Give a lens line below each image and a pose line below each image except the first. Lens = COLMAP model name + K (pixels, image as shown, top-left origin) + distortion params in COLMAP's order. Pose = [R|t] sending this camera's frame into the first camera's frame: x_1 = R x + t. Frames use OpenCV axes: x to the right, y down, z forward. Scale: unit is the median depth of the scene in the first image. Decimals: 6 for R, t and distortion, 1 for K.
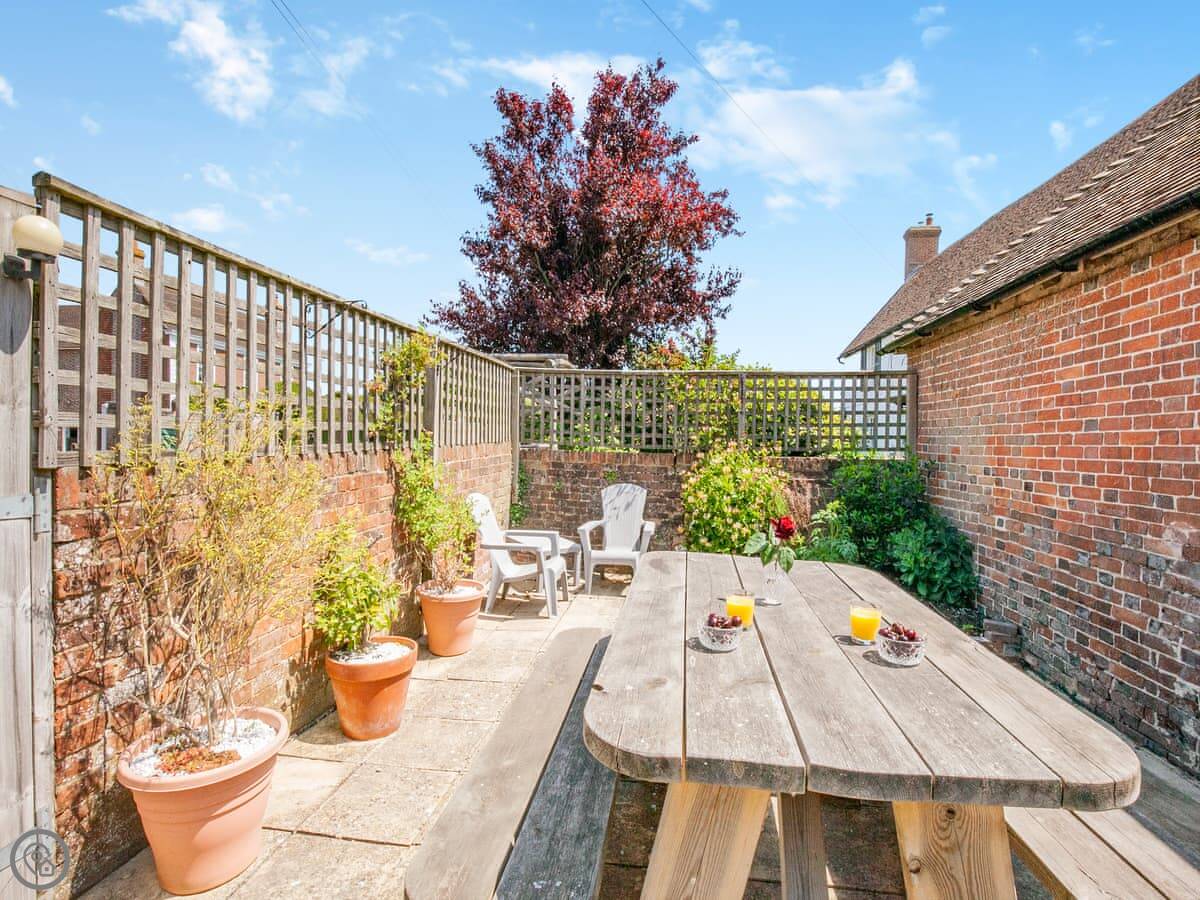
lens RADIAL K [[555.1, 0, 605.8], [0, 555.1, 448.4], [0, 0, 1]] dist [-0.023303, 0.000206]
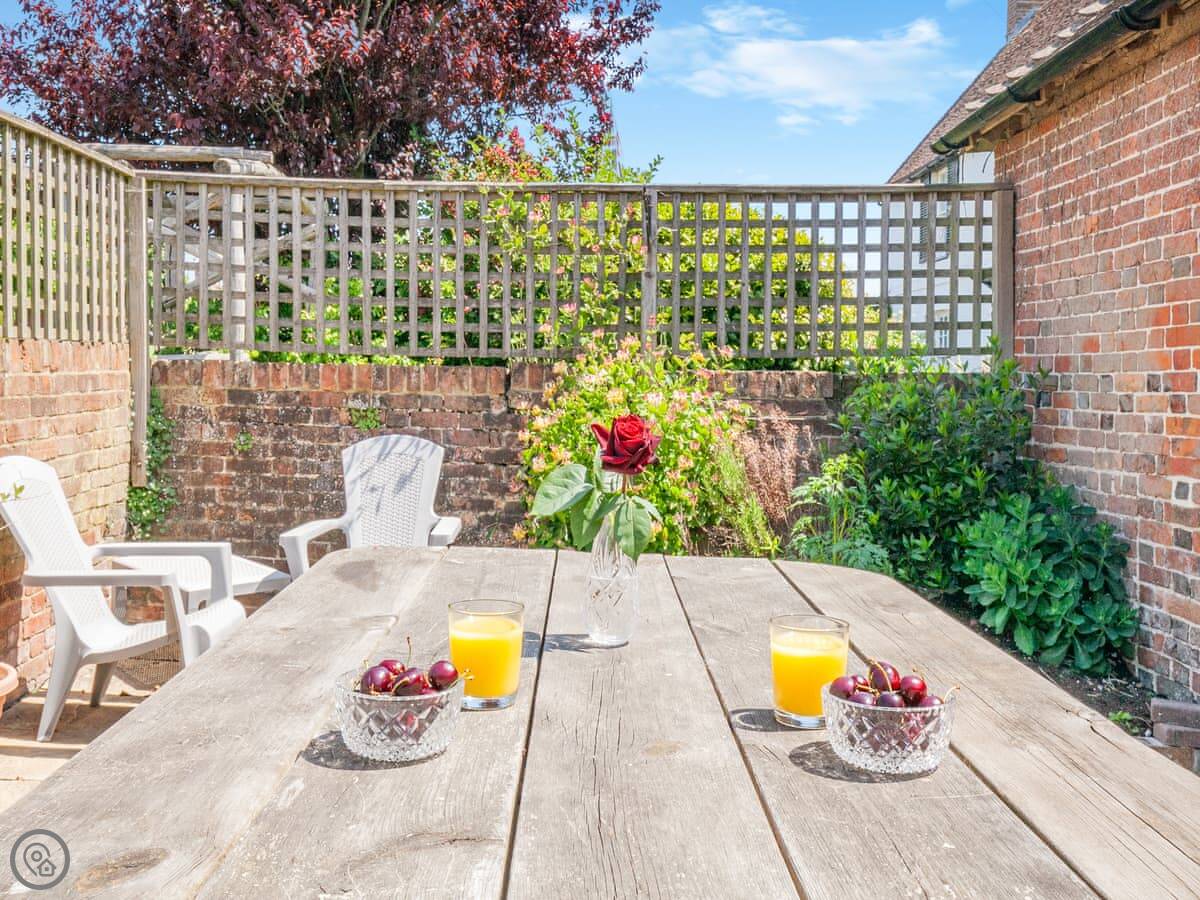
lens RADIAL K [[1150.6, 0, 573.8], [0, 1150.6, 400.1], [0, 0, 1]] dist [0.044618, 0.007636]
pose [[0.990895, -0.013553, 0.133950, 0.057867], [0.012834, 0.999898, 0.006230, 0.034657], [-0.134020, -0.004454, 0.990969, 0.067292]]
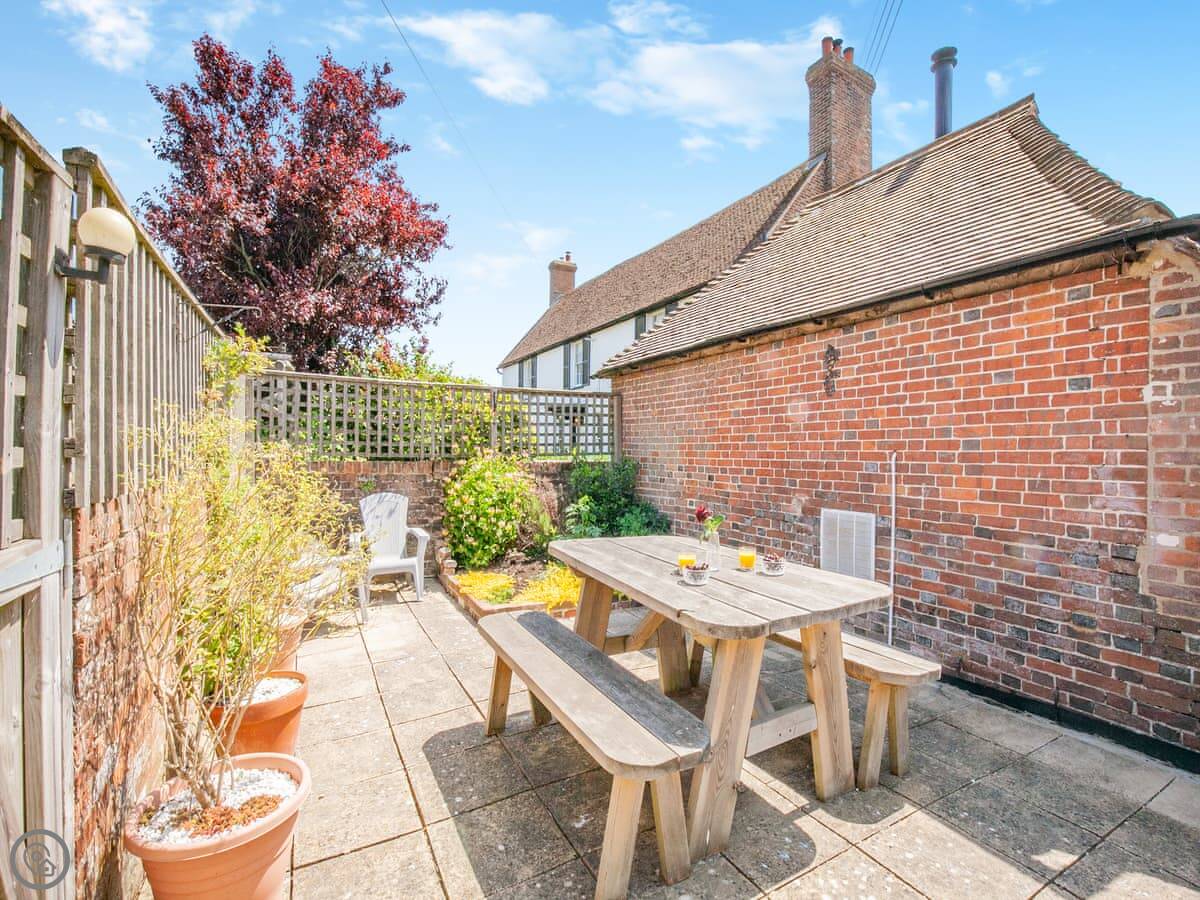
lens RADIAL K [[555.1, 0, 605.8], [0, 555.1, 448.4], [0, 0, 1]] dist [-0.023303, 0.000206]
pose [[0.806251, -0.013544, 0.591418, -0.254018], [0.016130, 0.999869, 0.000909, -0.011954], [-0.591353, 0.008807, 0.806364, -0.043452]]
